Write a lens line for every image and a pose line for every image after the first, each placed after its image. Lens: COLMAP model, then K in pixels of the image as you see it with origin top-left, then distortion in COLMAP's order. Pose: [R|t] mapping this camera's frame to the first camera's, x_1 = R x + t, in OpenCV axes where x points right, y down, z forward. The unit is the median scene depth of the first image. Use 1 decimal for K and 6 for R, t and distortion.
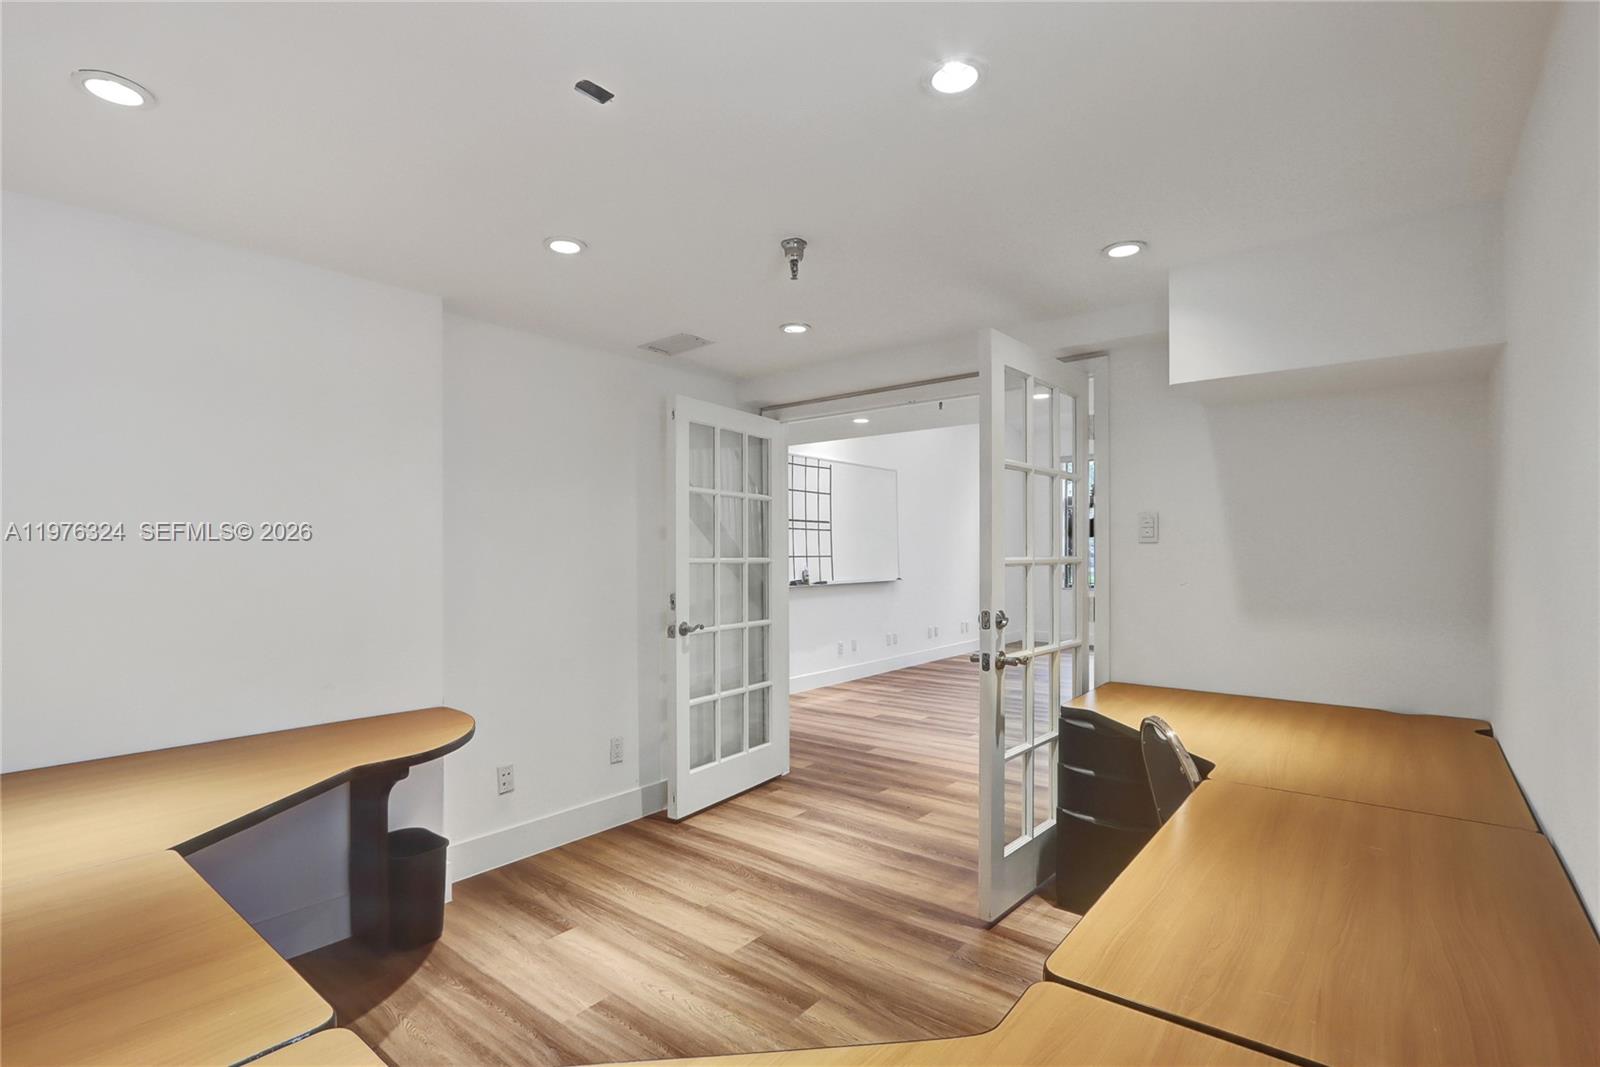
lens RADIAL K [[761.1, 0, 799.2], [0, 761.1, 550.1], [0, 0, 1]] dist [-0.009183, 0.001602]
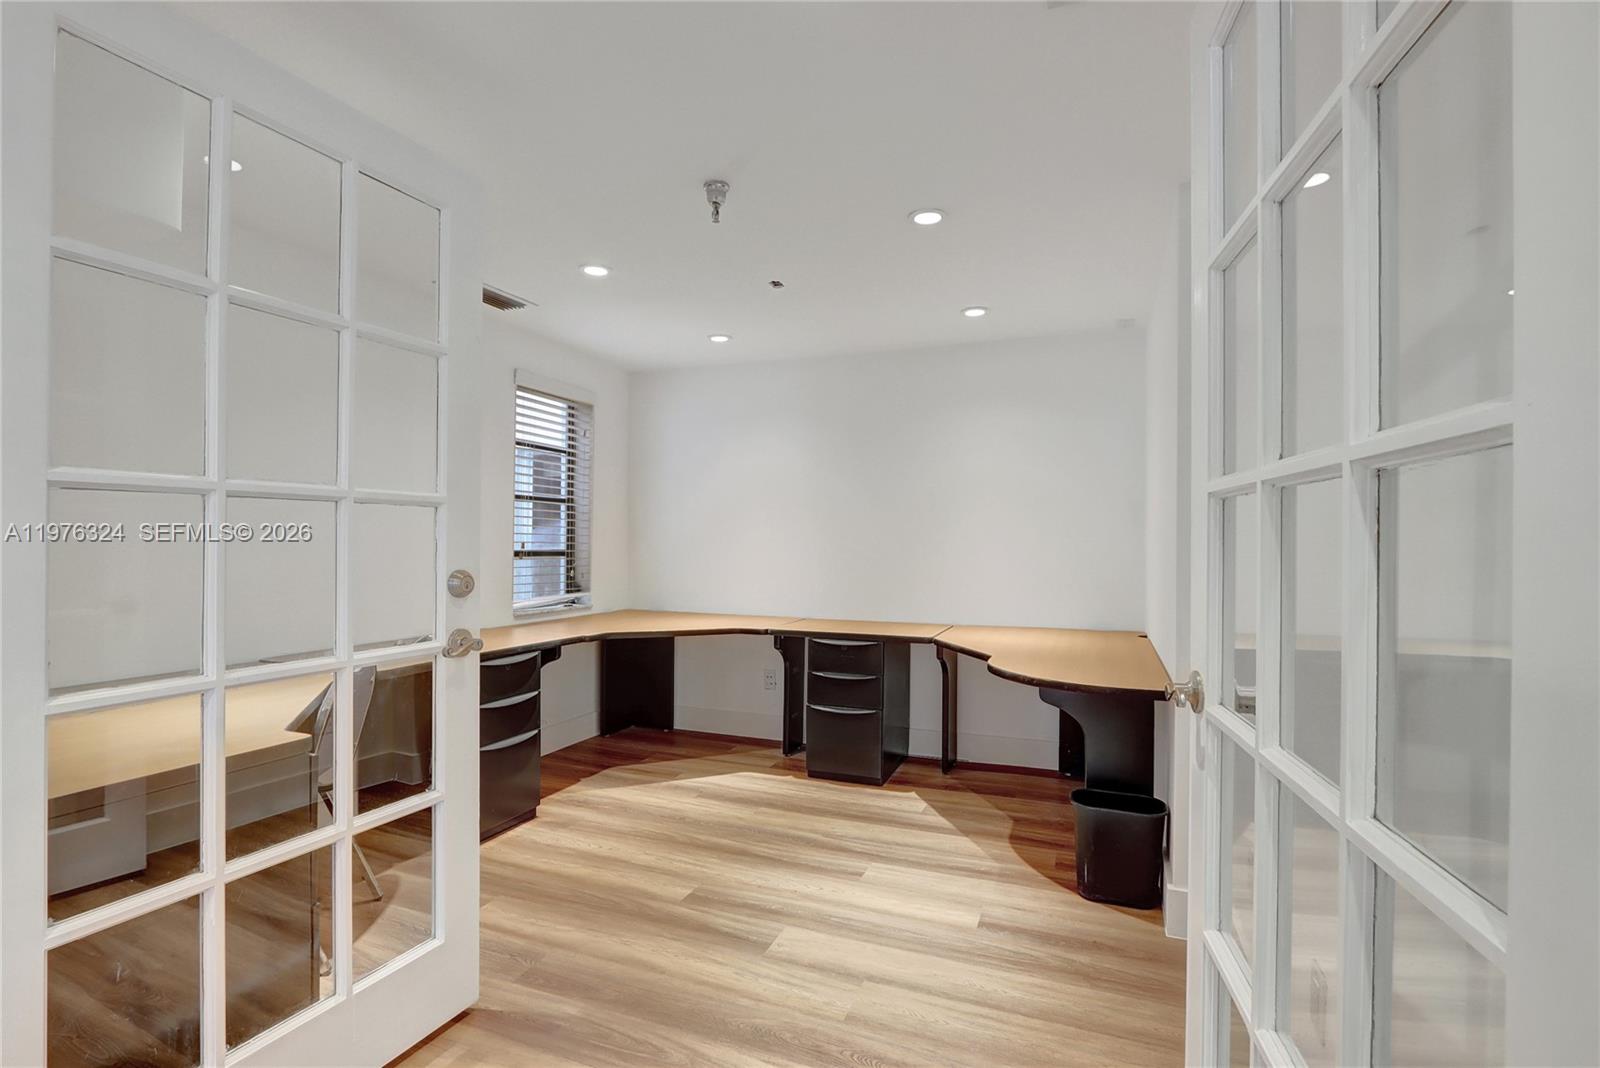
lens RADIAL K [[761.1, 0, 805.5], [0, 761.1, 547.1], [0, 0, 1]] dist [-0.009183, 0.001602]
pose [[-0.953992, -0.002018, -0.299826, 0.152074], [-0.002422, 0.999997, 0.000975, 0.054118], [0.299823, 0.001656, -0.953994, 1.715922]]
